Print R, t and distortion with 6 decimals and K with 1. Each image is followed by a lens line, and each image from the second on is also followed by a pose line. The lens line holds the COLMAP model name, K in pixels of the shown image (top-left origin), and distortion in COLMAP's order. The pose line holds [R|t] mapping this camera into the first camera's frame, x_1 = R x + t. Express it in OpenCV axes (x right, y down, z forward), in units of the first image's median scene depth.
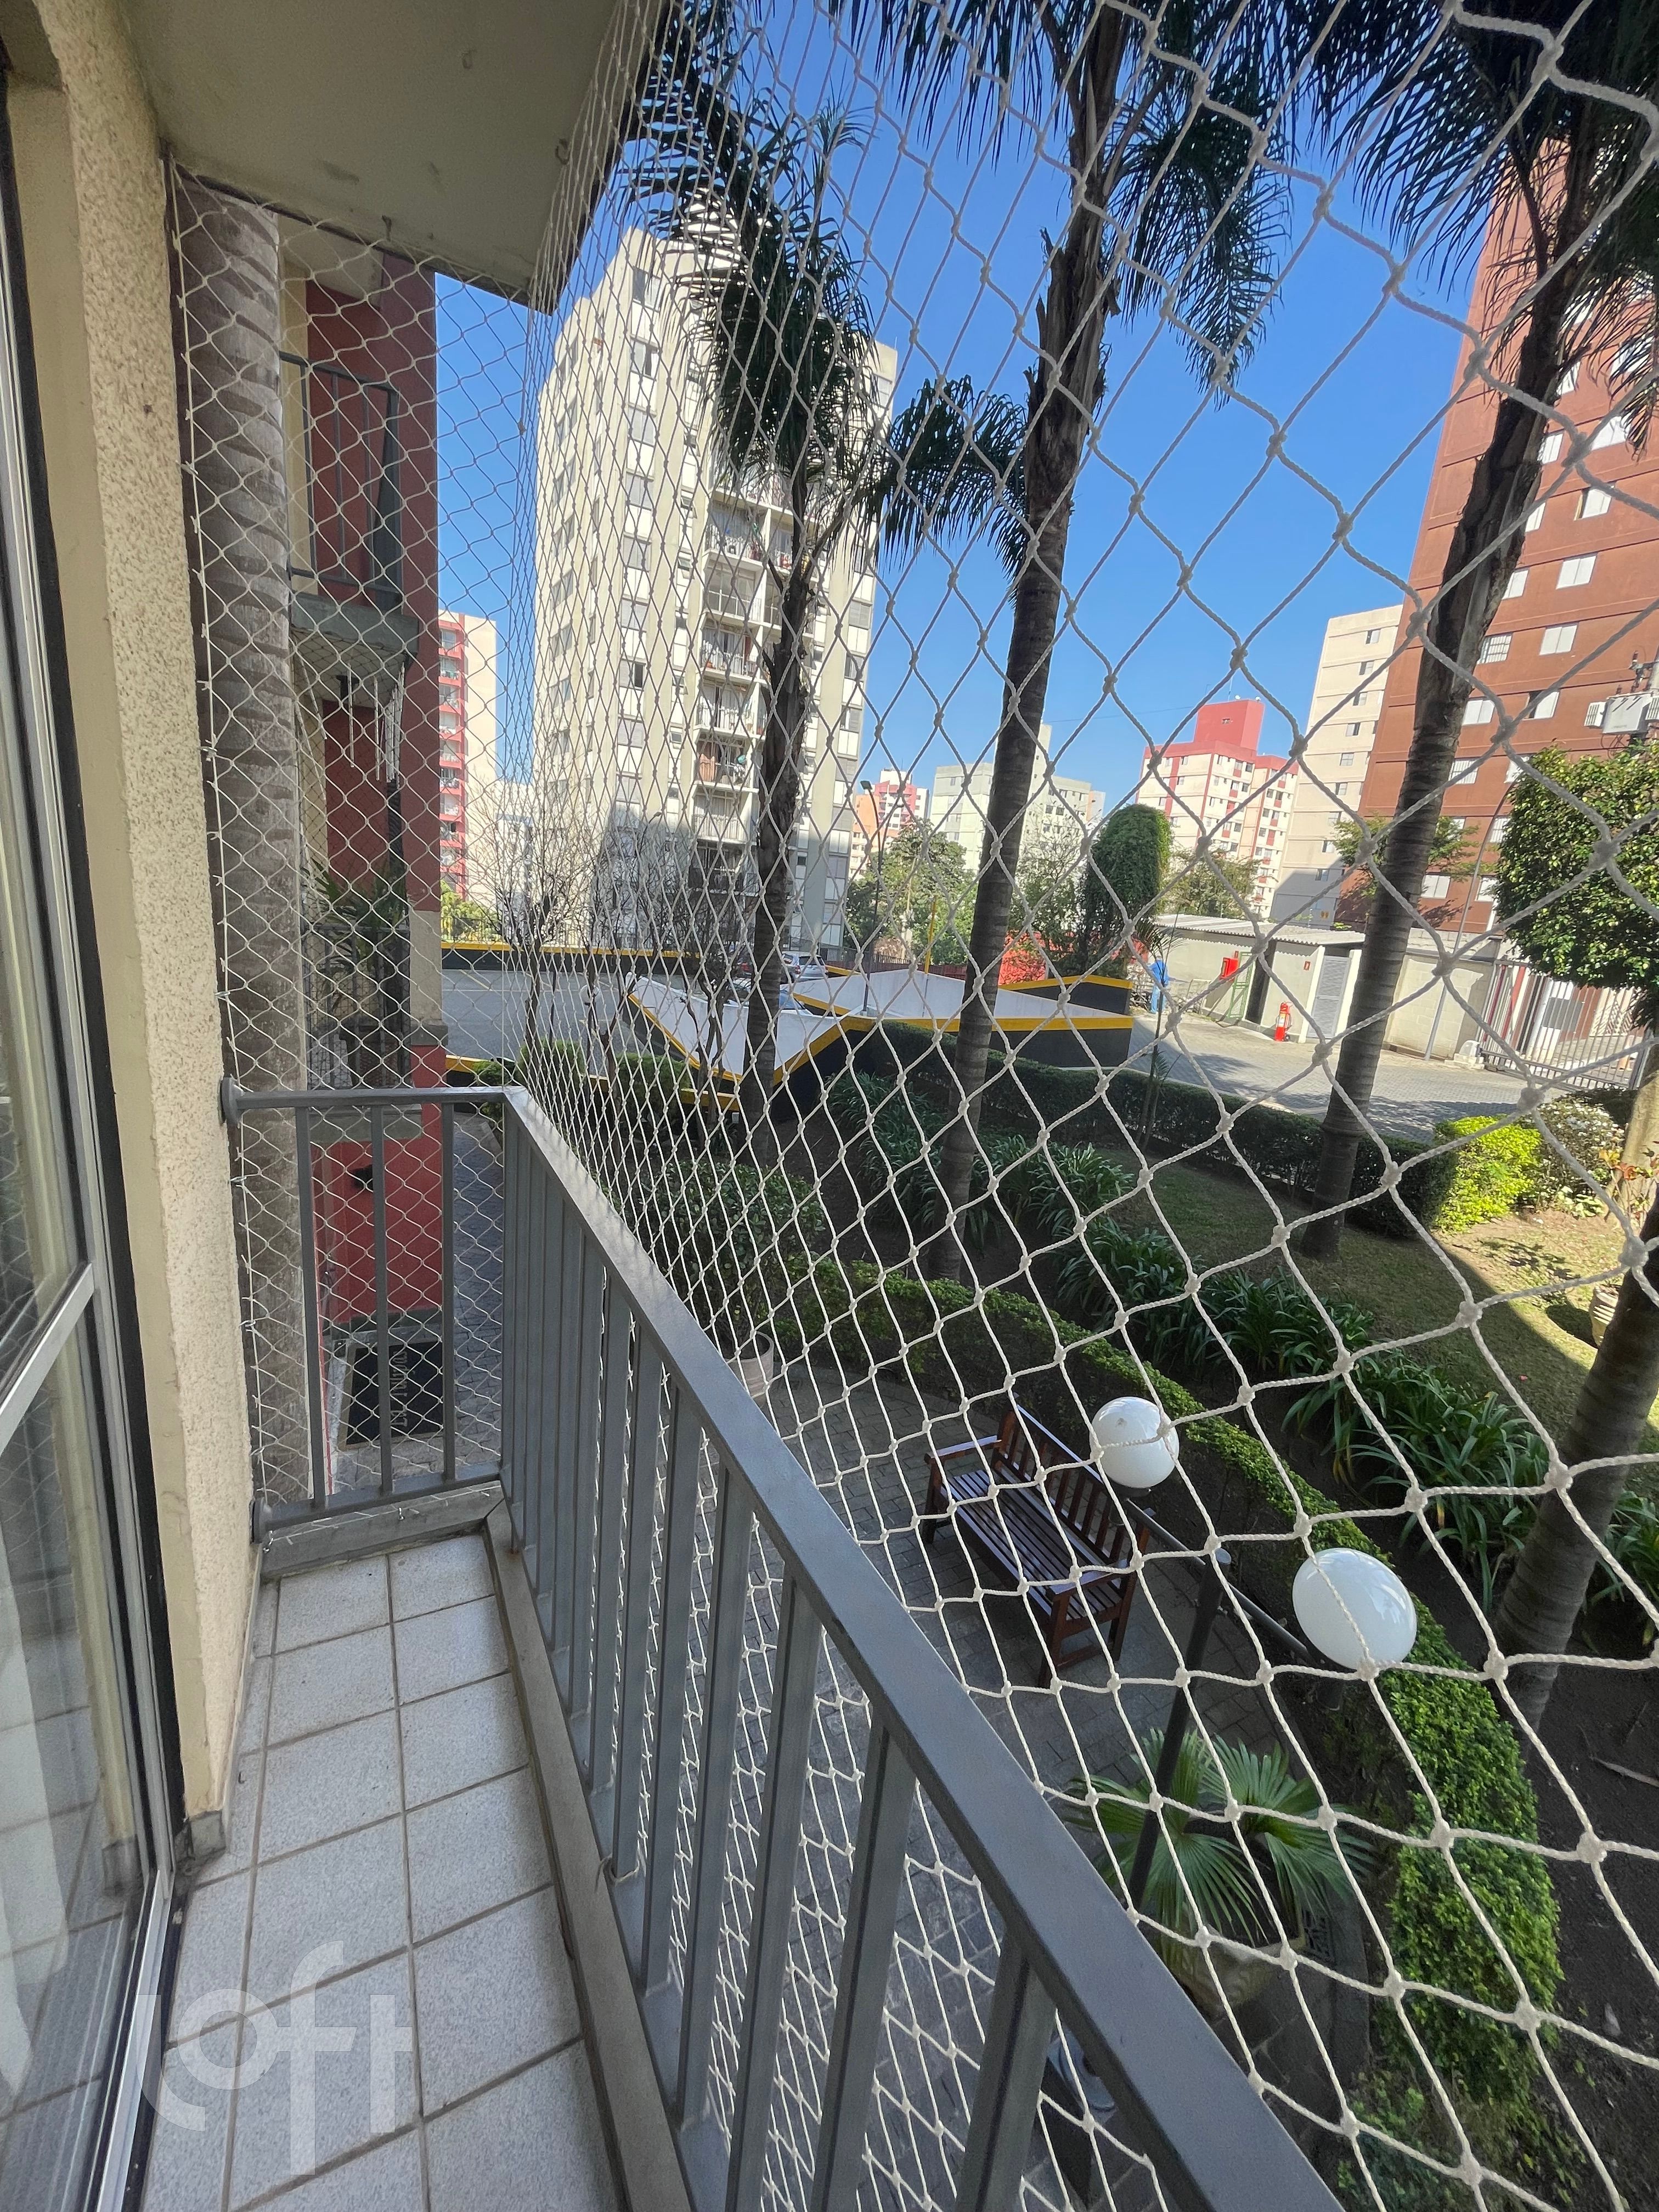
lens RADIAL K [[889.1, 0, 833.3], [0, 889.1, 1099.6], [0, 0, 1]] dist [-0.002408, -0.000508]
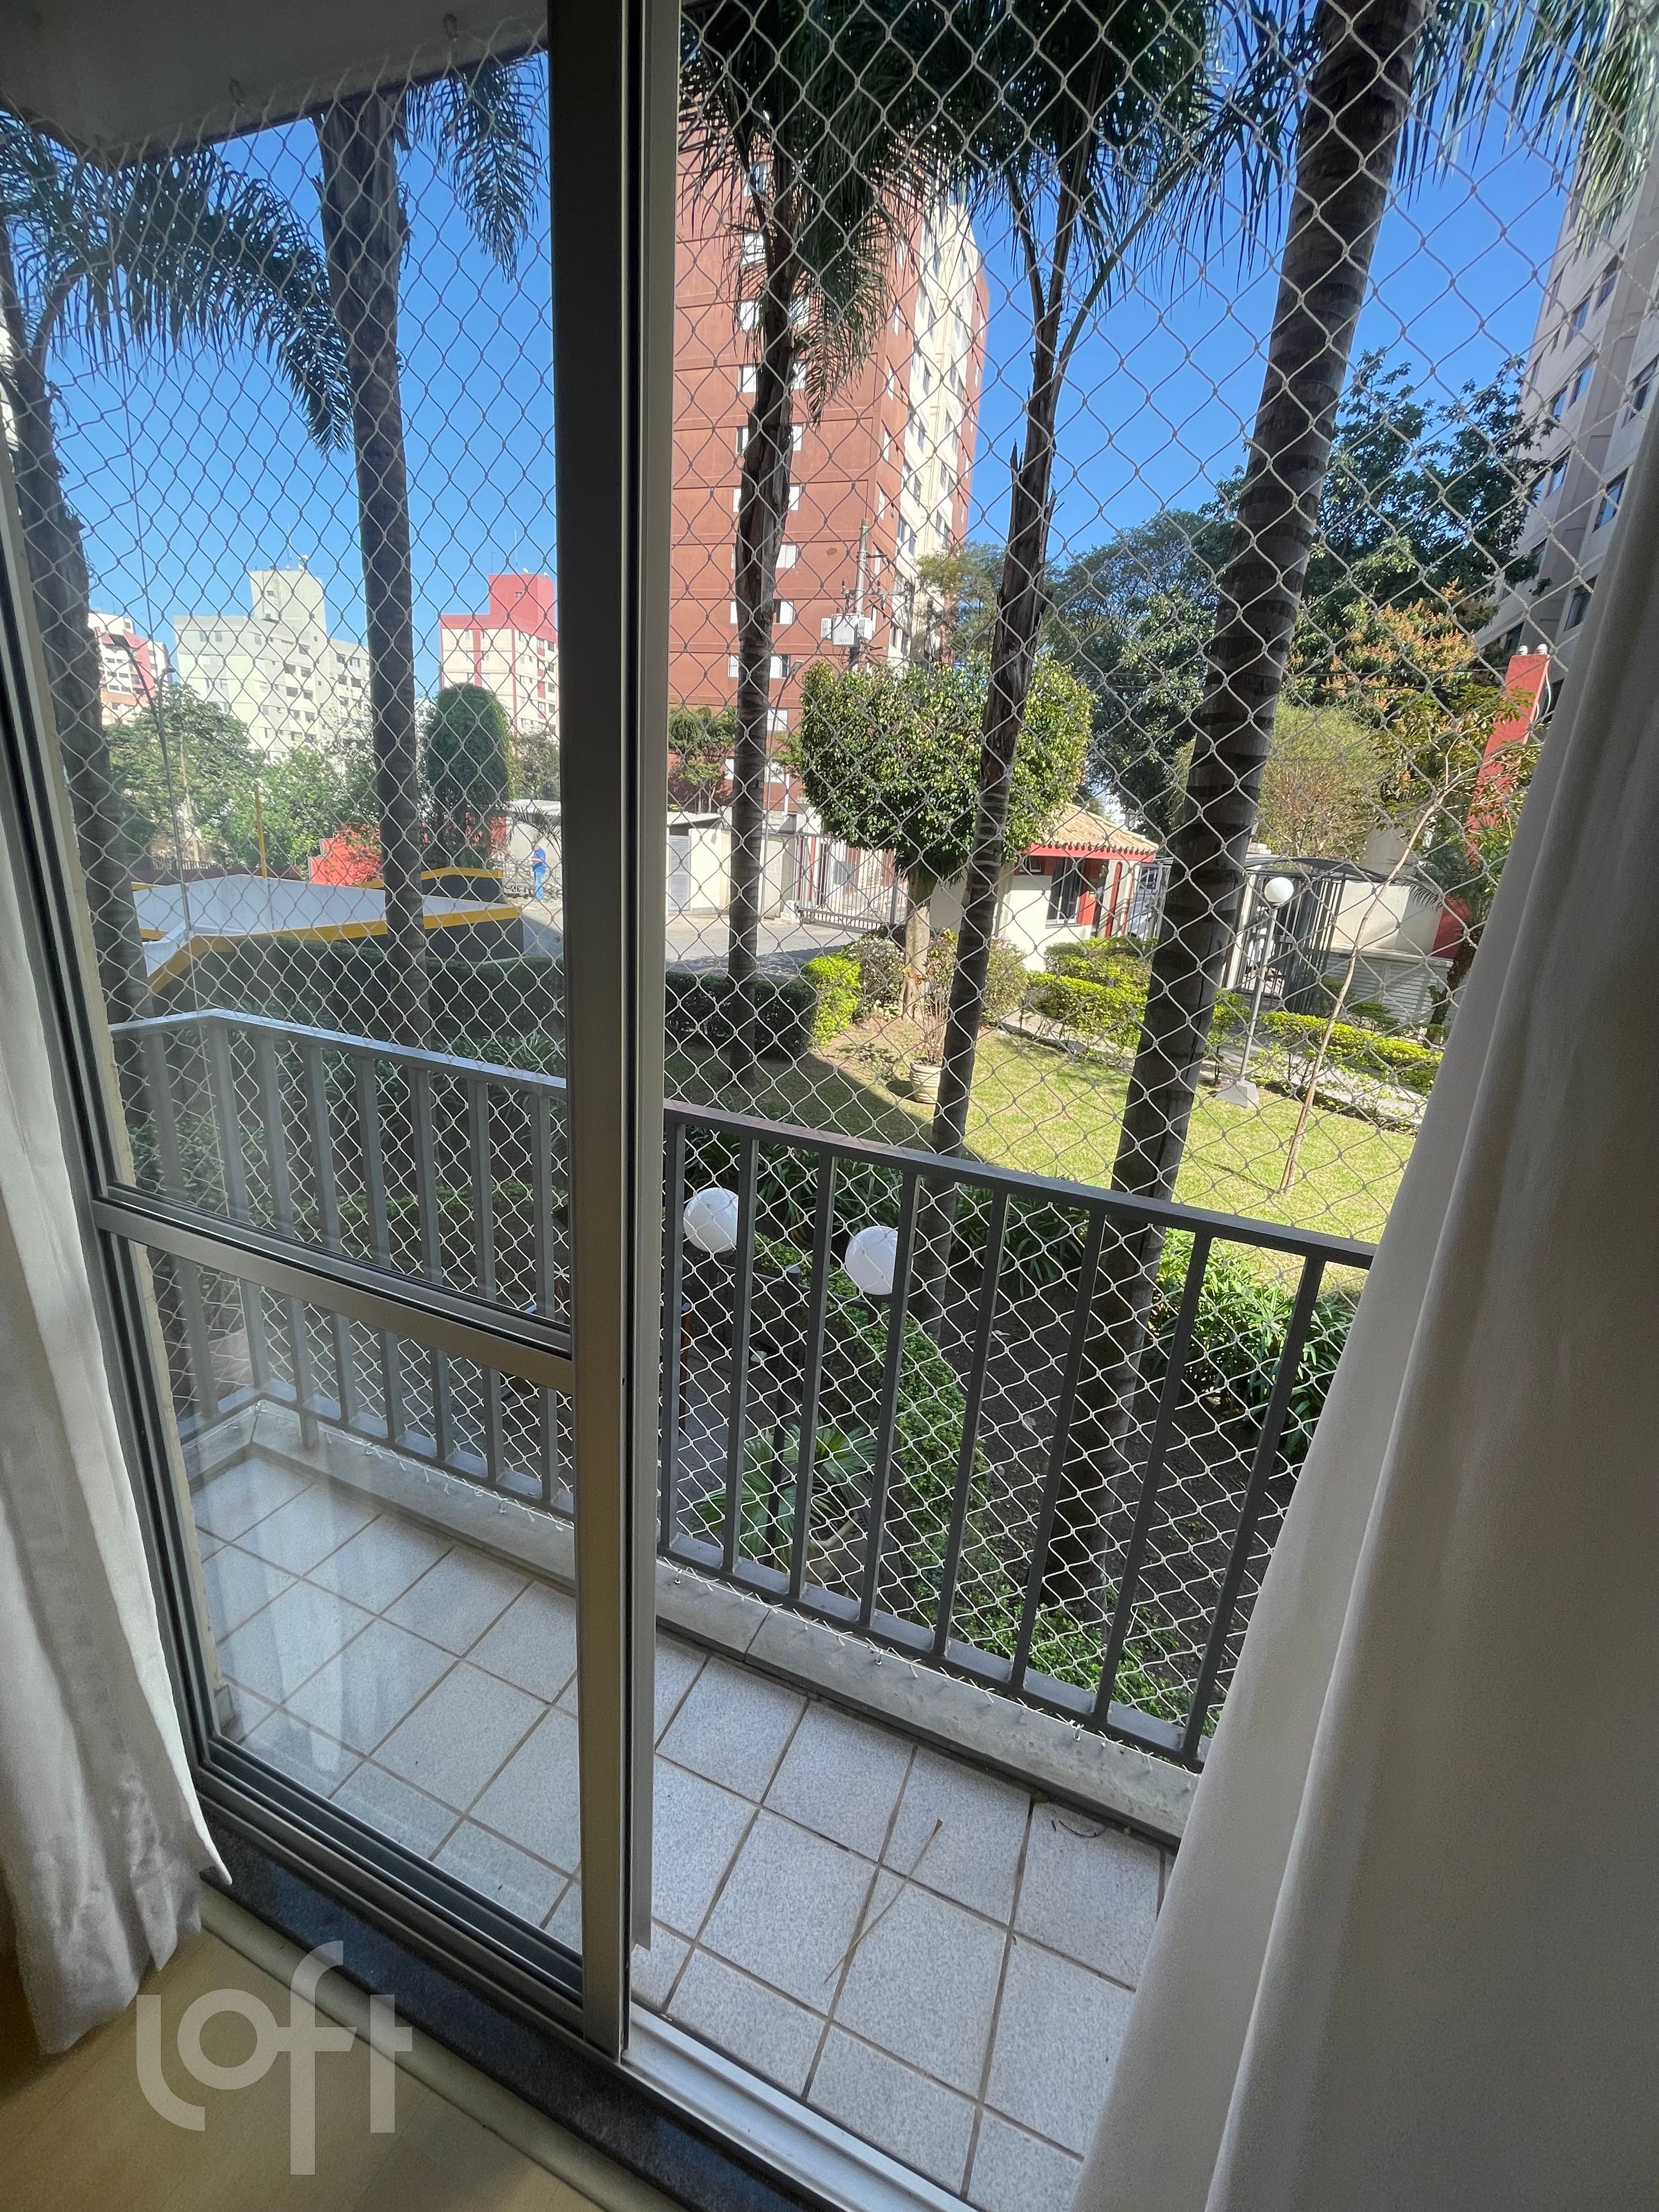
lens RADIAL K [[889.1, 0, 828.2], [0, 889.1, 1106.3], [0, 0, 1]] dist [-0.002408, -0.000508]
pose [[0.771959, -0.227224, 0.593674, -0.094811], [0.150539, 0.972712, 0.176551, 0.004052], [-0.617590, -0.046919, 0.785100, -0.045920]]
